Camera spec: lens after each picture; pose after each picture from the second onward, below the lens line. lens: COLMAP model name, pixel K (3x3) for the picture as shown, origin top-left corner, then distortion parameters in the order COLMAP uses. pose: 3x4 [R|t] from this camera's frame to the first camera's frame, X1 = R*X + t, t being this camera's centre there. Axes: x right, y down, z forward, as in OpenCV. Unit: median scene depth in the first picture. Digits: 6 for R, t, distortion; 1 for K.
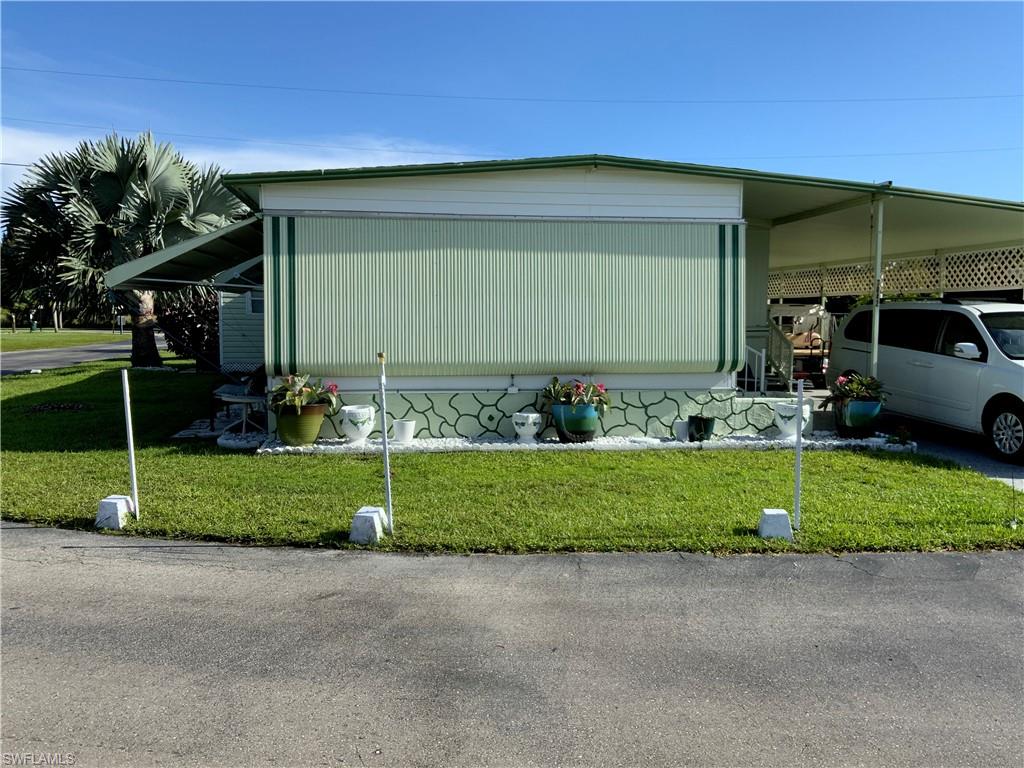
lens RADIAL K [[846.7, 0, 508.8], [0, 846.7, 382.5], [0, 0, 1]] dist [0.058649, -0.120616]
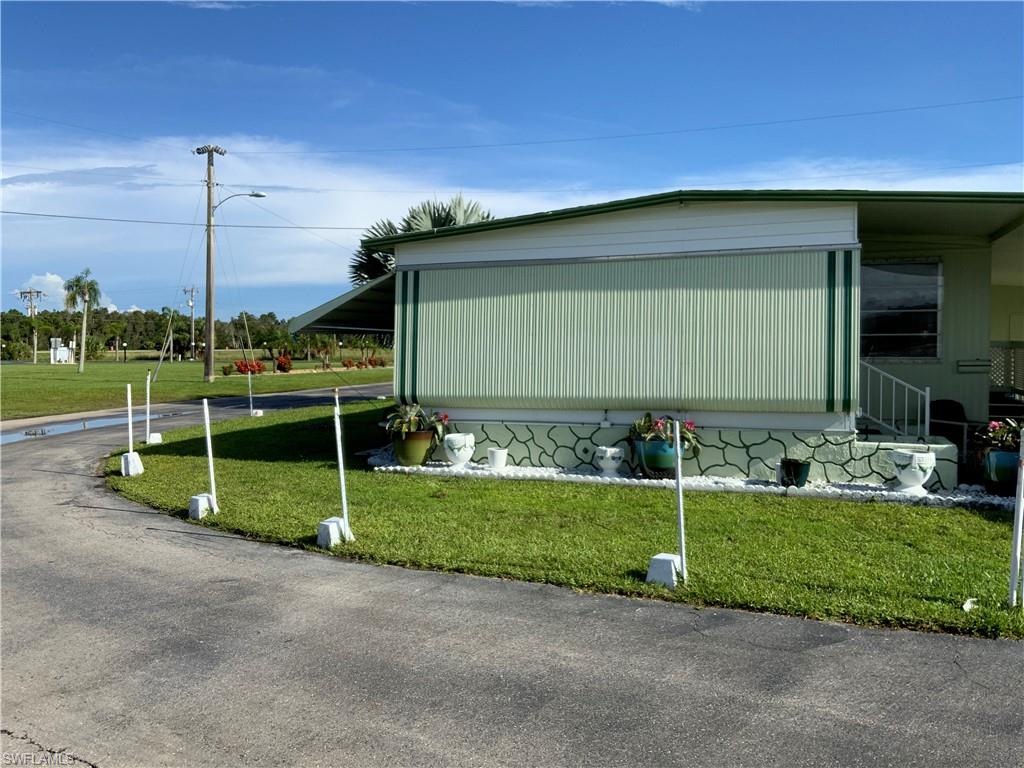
lens RADIAL K [[846.7, 0, 507.0], [0, 846.7, 378.4], [0, 0, 1]] dist [0.058649, -0.120616]
pose [[0.882671, 0.006012, -0.469953, 0.391675], [-0.025409, 0.999066, -0.034941, -0.008335], [0.469304, 0.042782, 0.881999, 0.033566]]
